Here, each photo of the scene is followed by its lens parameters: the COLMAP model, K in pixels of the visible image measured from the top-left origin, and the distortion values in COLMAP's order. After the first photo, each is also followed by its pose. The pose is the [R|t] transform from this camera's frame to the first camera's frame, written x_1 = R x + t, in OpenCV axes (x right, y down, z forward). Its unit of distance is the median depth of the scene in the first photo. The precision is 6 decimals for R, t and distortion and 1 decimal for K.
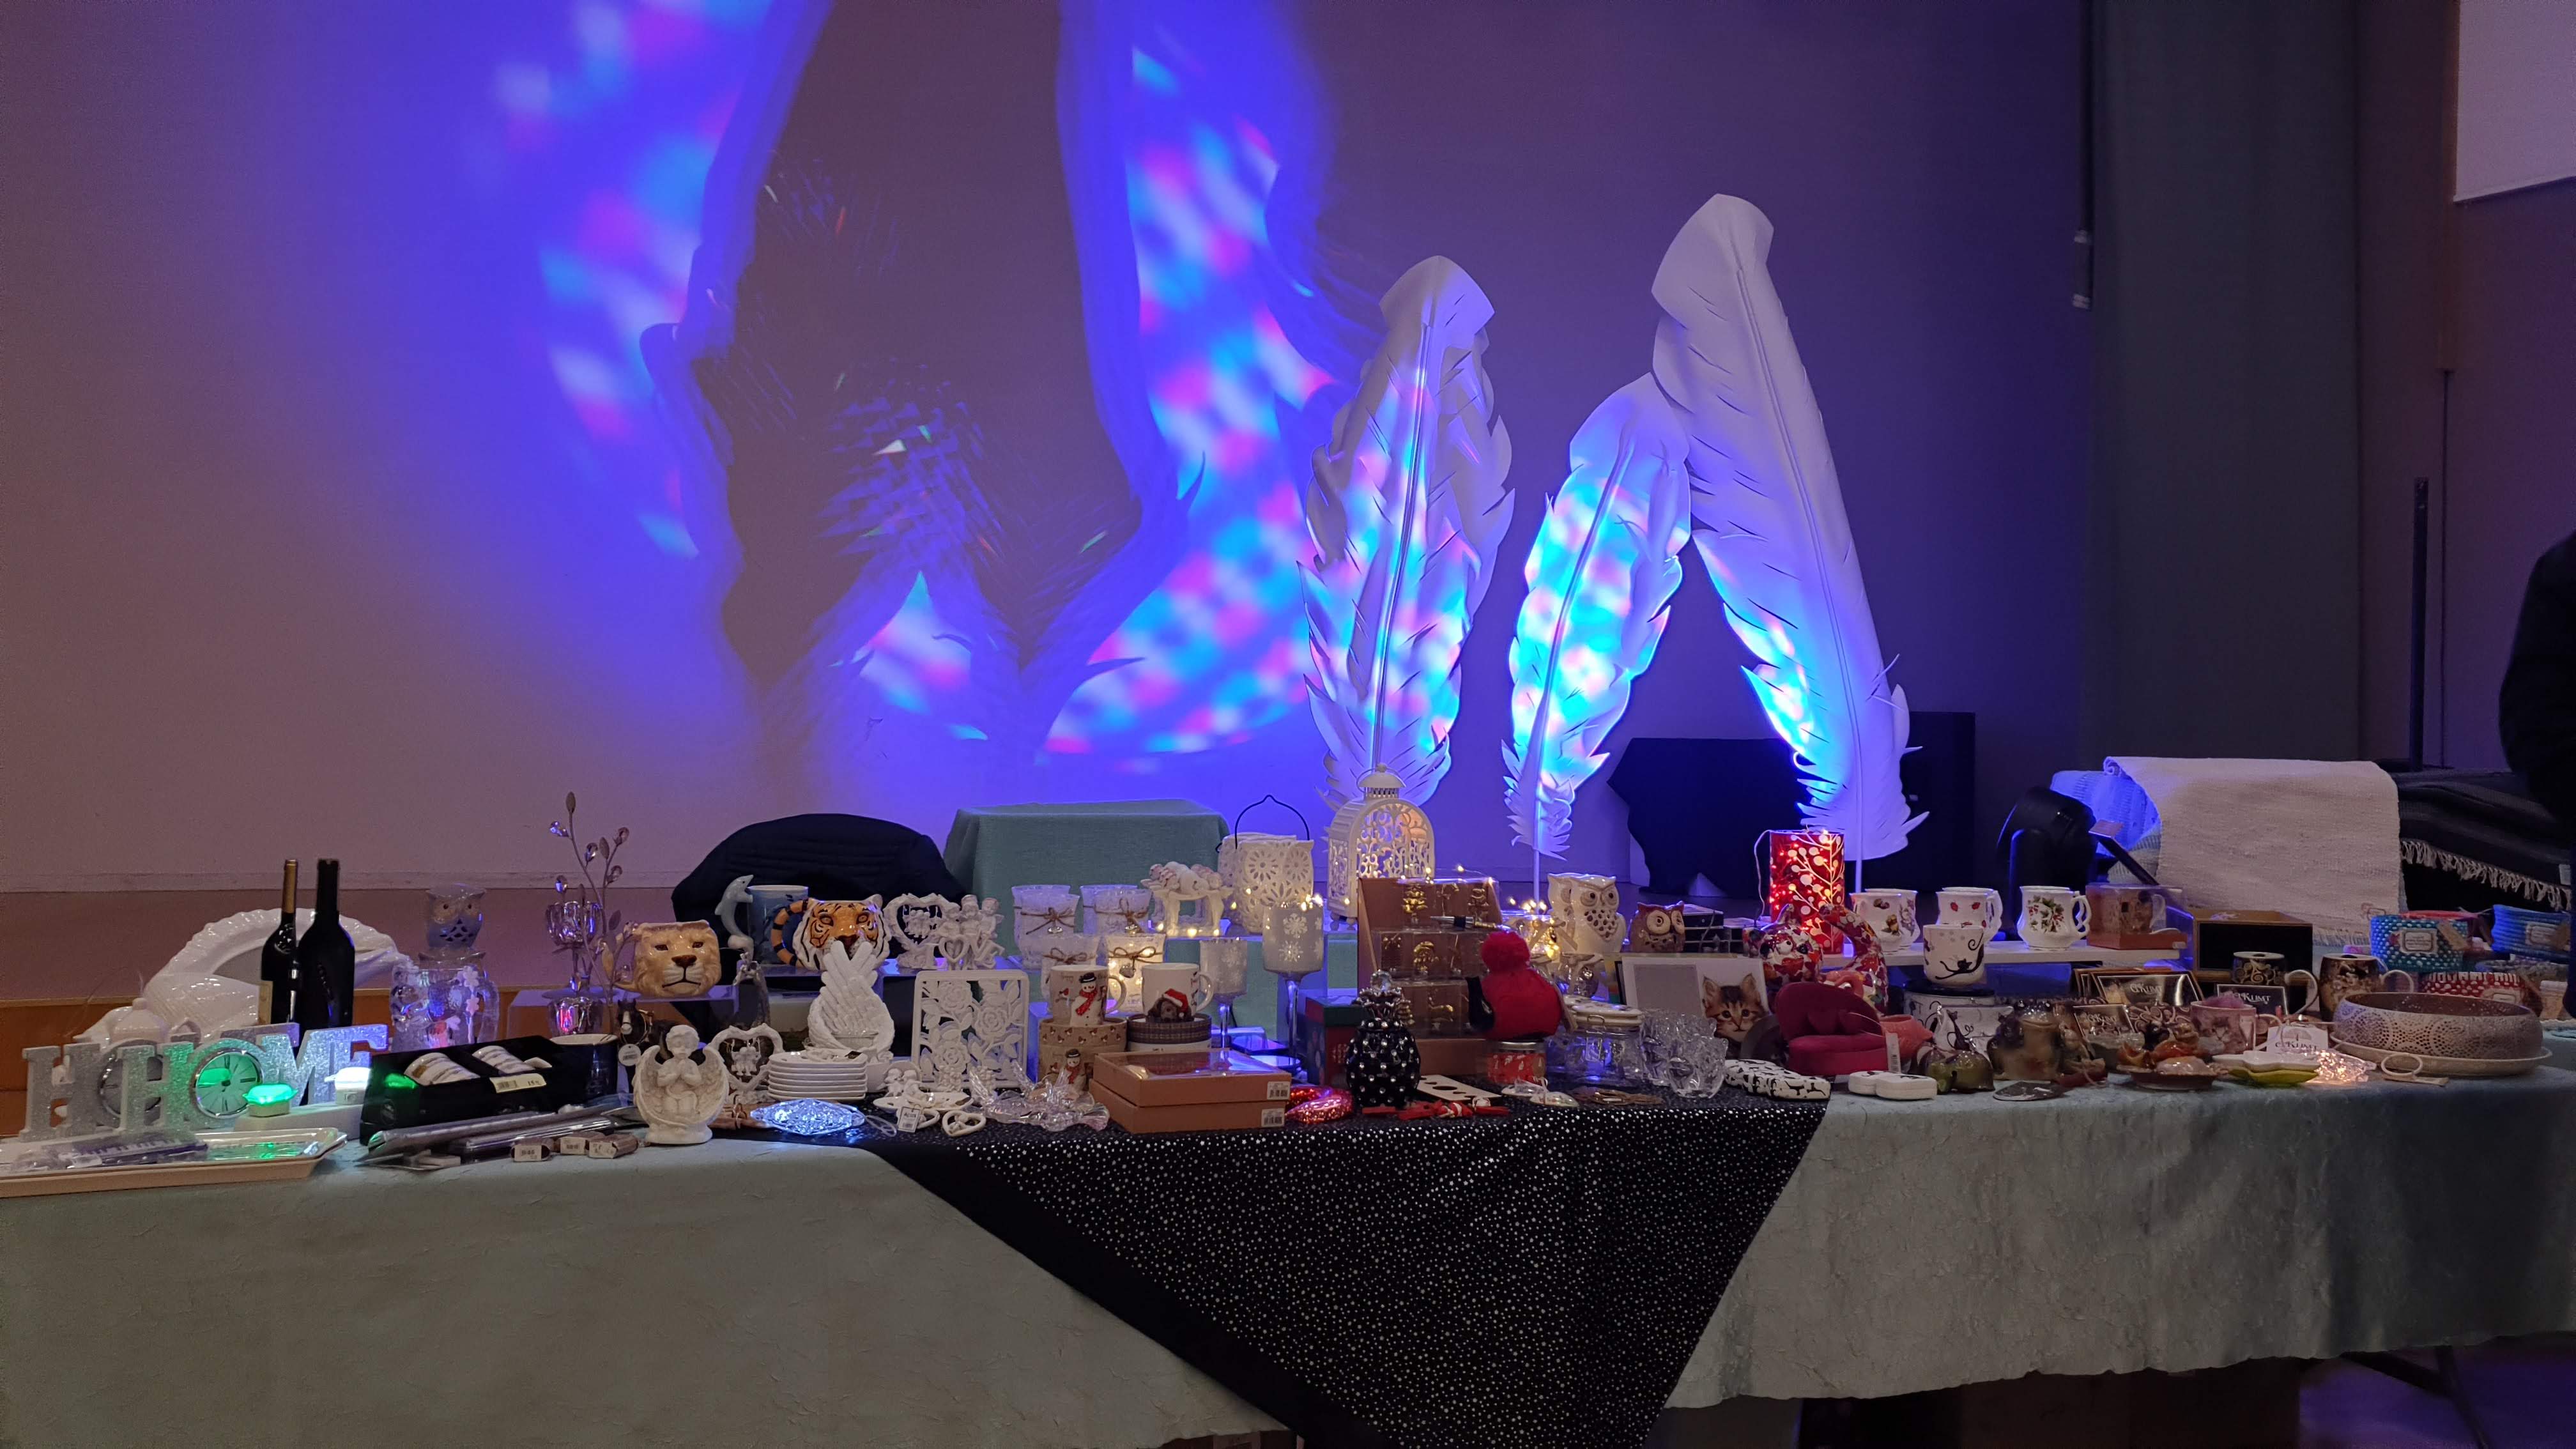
lens RADIAL K [[1961.7, 0, 1279.3], [0, 1961.7, 742.3], [0, 0, 1]] dist [0.003903, 0.006874]
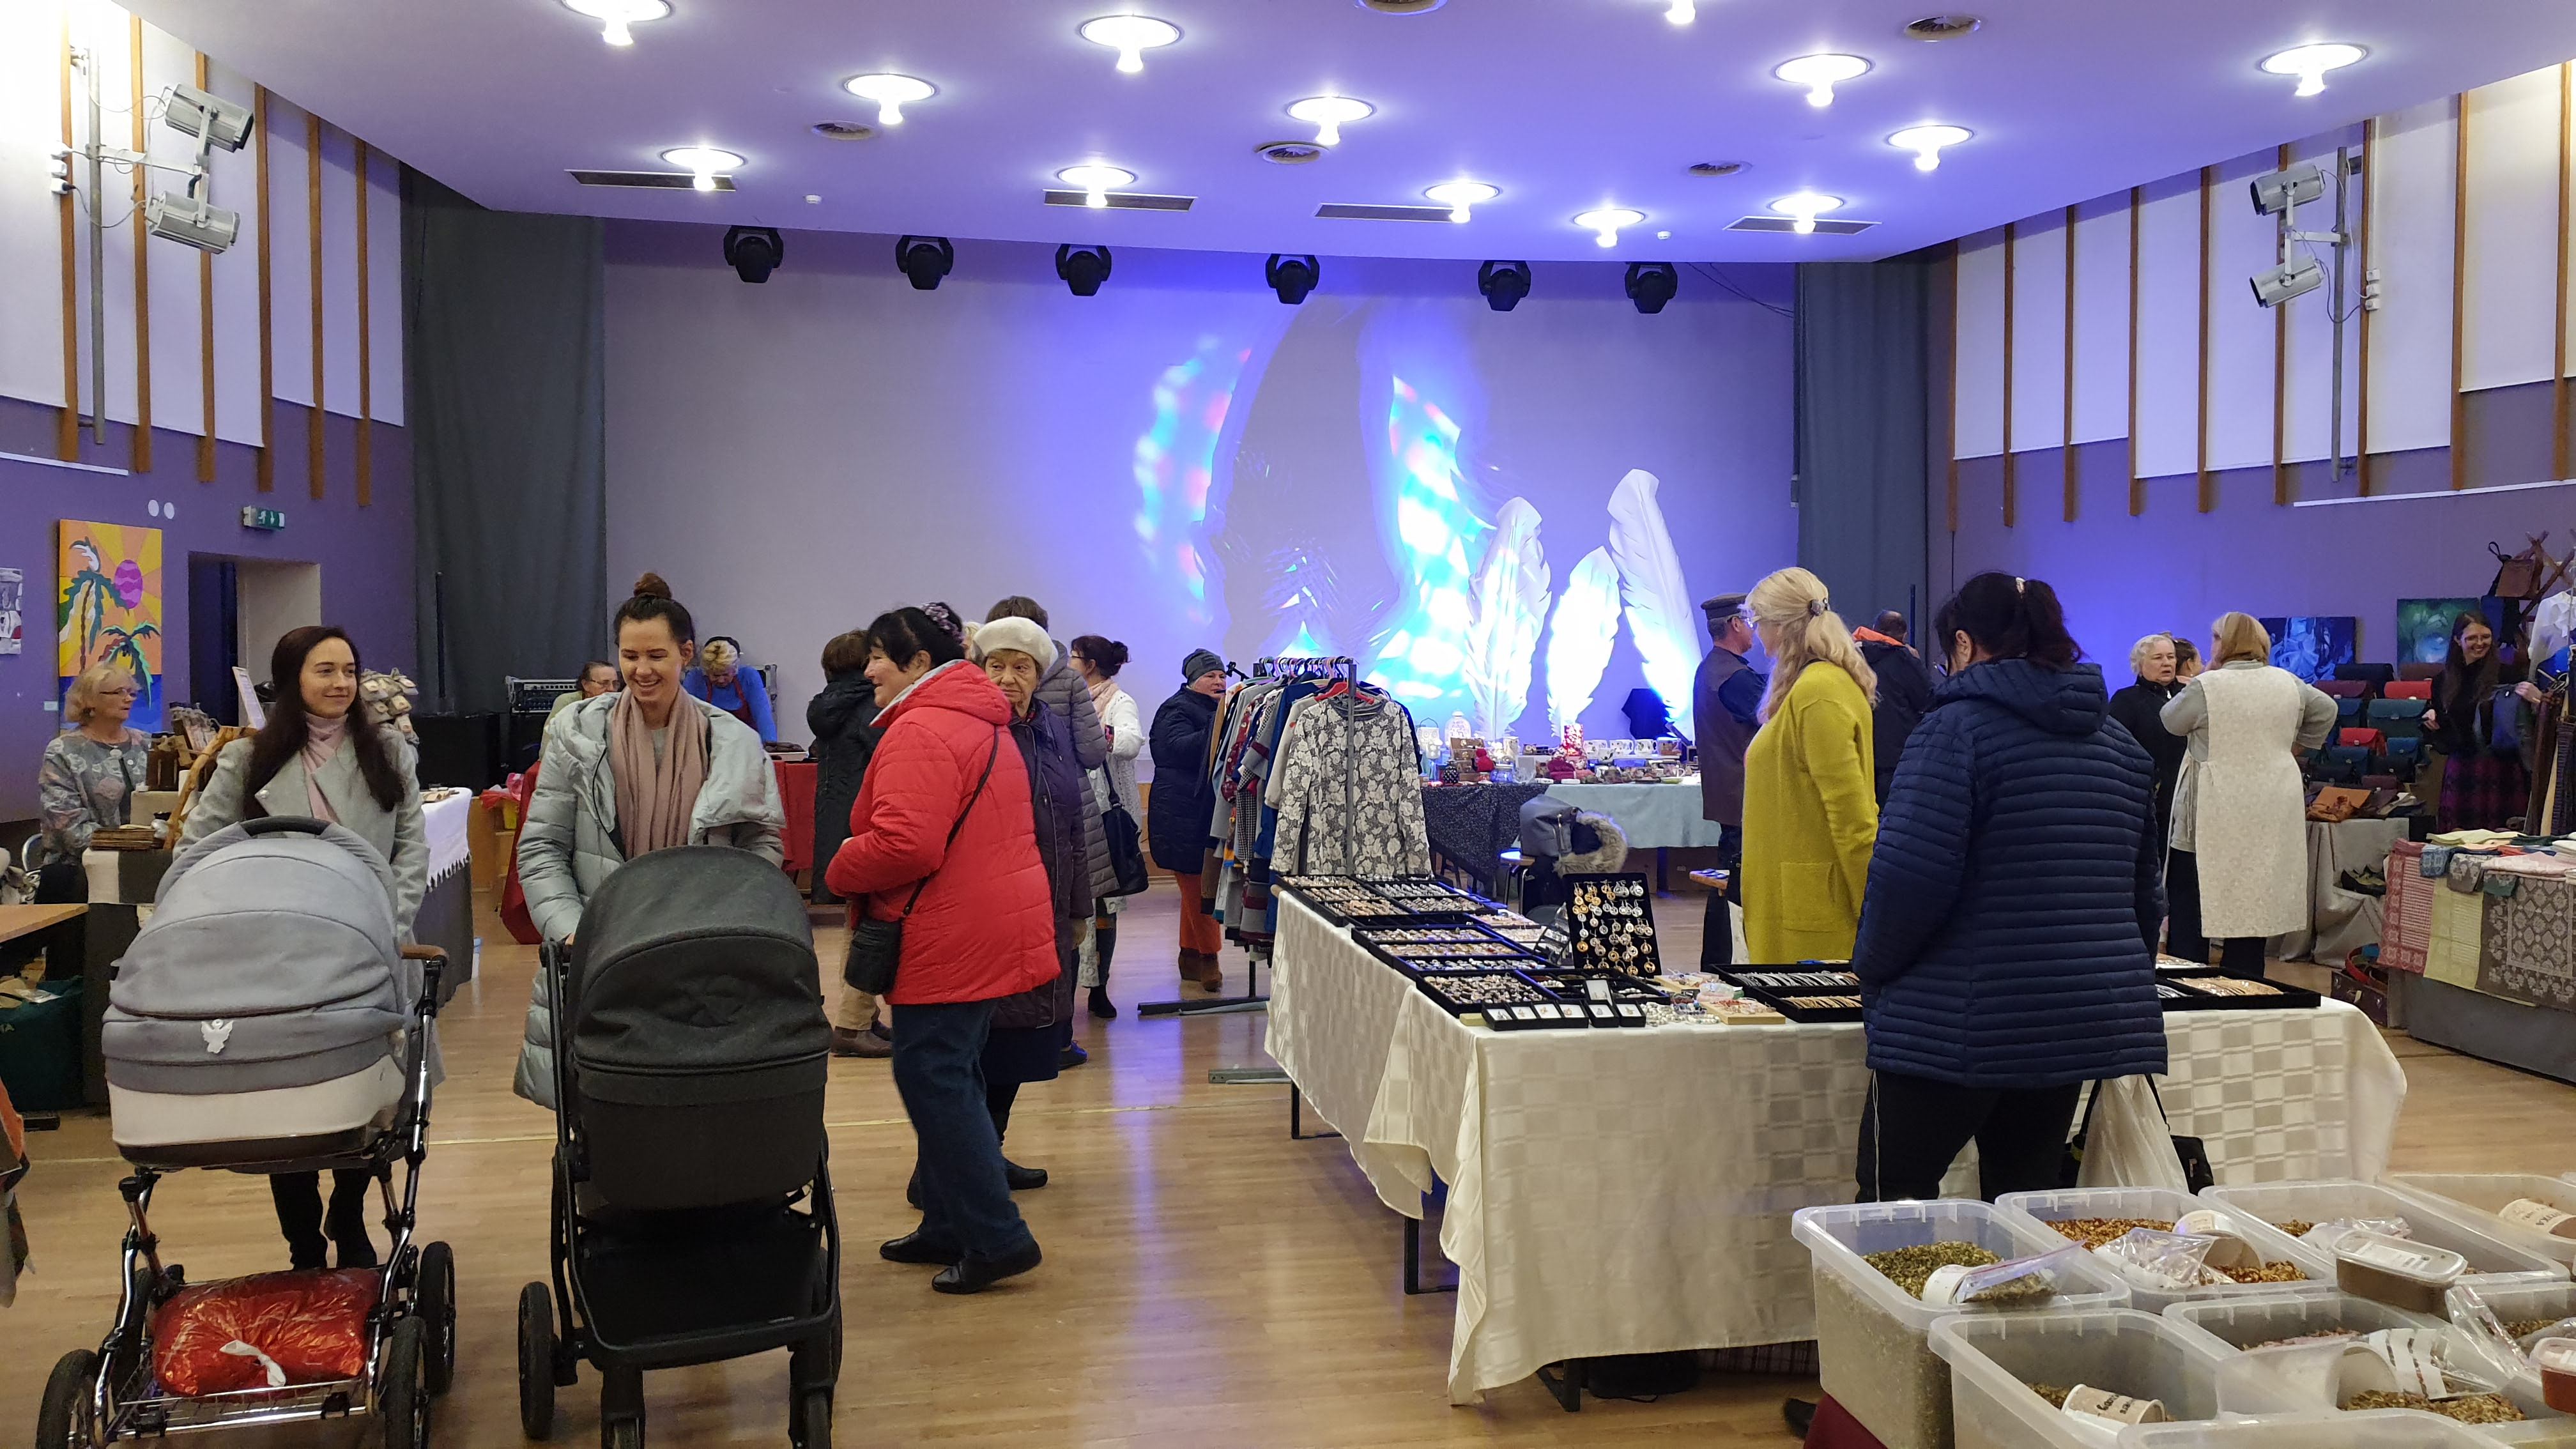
lens RADIAL K [[1961.7, 0, 1279.3], [0, 1961.7, 742.3], [0, 0, 1]] dist [0.003903, 0.006874]
pose [[0.990758, -0.007025, -0.135459, 0.114720], [0.012204, 0.999224, 0.037438, -0.037362], [0.135091, -0.038745, 0.990075, -1.484056]]
